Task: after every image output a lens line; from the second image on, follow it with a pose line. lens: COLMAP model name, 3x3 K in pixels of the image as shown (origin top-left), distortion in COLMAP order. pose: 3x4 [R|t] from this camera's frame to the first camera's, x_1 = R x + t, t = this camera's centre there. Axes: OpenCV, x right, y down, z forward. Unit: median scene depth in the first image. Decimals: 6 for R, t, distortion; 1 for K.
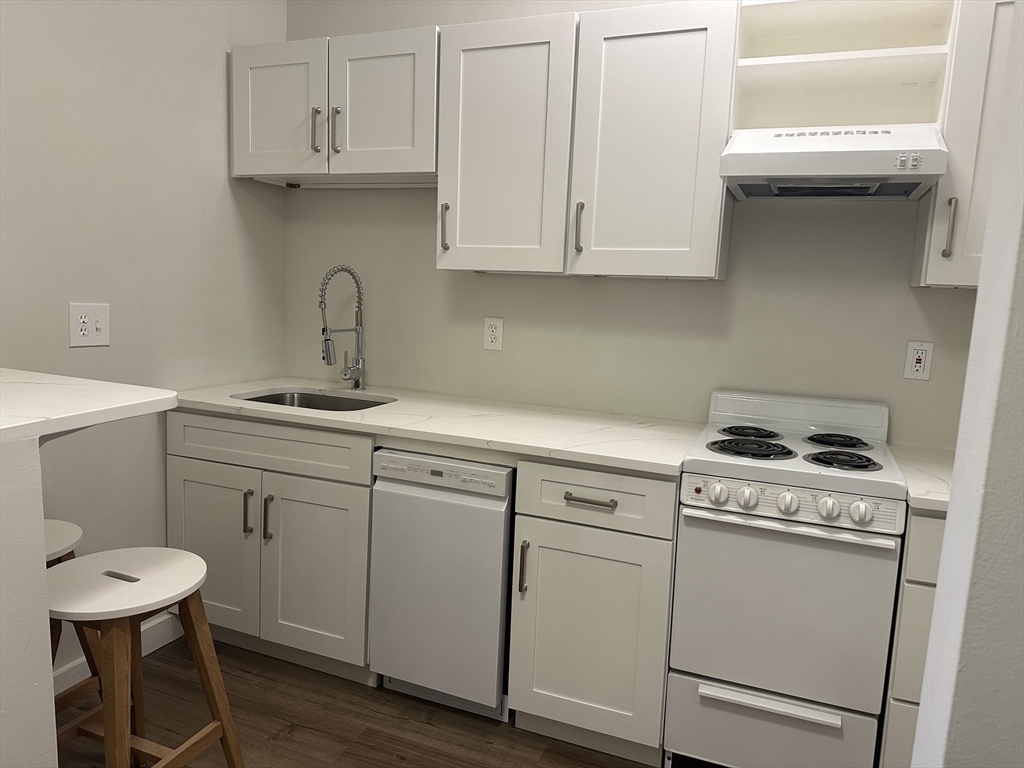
lens RADIAL K [[708.9, 0, 517.2], [0, 708.9, 389.0], [0, 0, 1]] dist [0.139710, -0.189222]
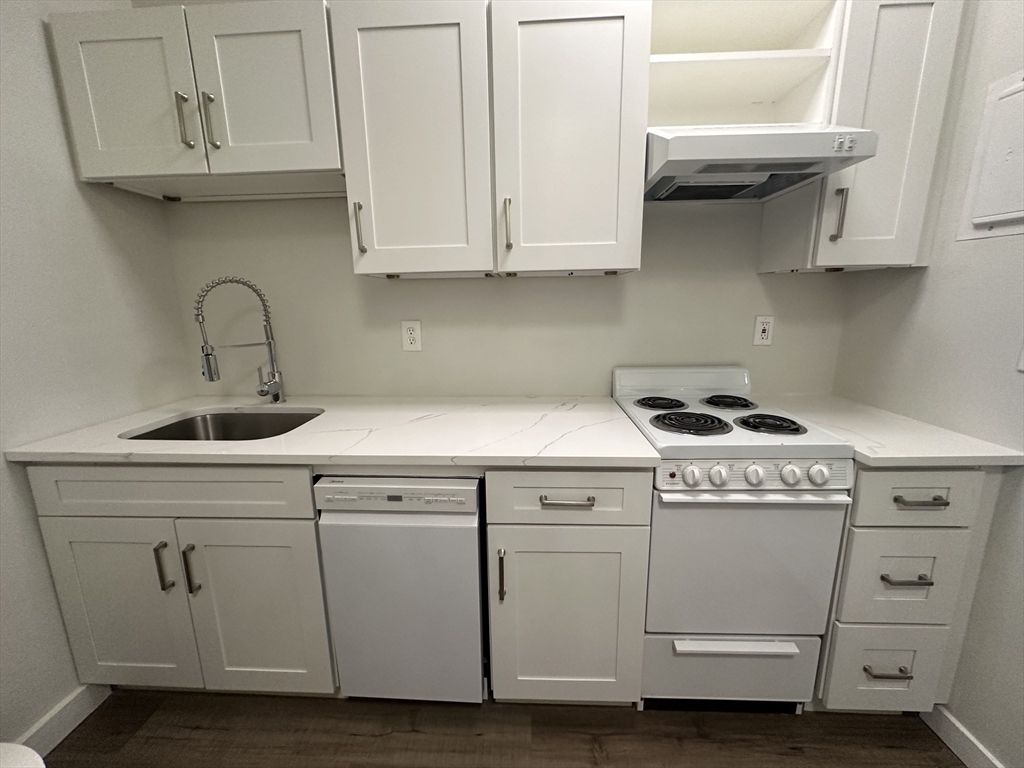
lens RADIAL K [[406.8, 0, 512.0], [0, 406.8, 384.0], [0, 0, 1]] dist [-0.001941, 0.000534]
pose [[0.943140, -0.122936, 0.308826, -0.105360], [0.101662, 0.991256, 0.084123, -0.049541], [-0.316467, -0.047944, 0.947391, 0.432199]]
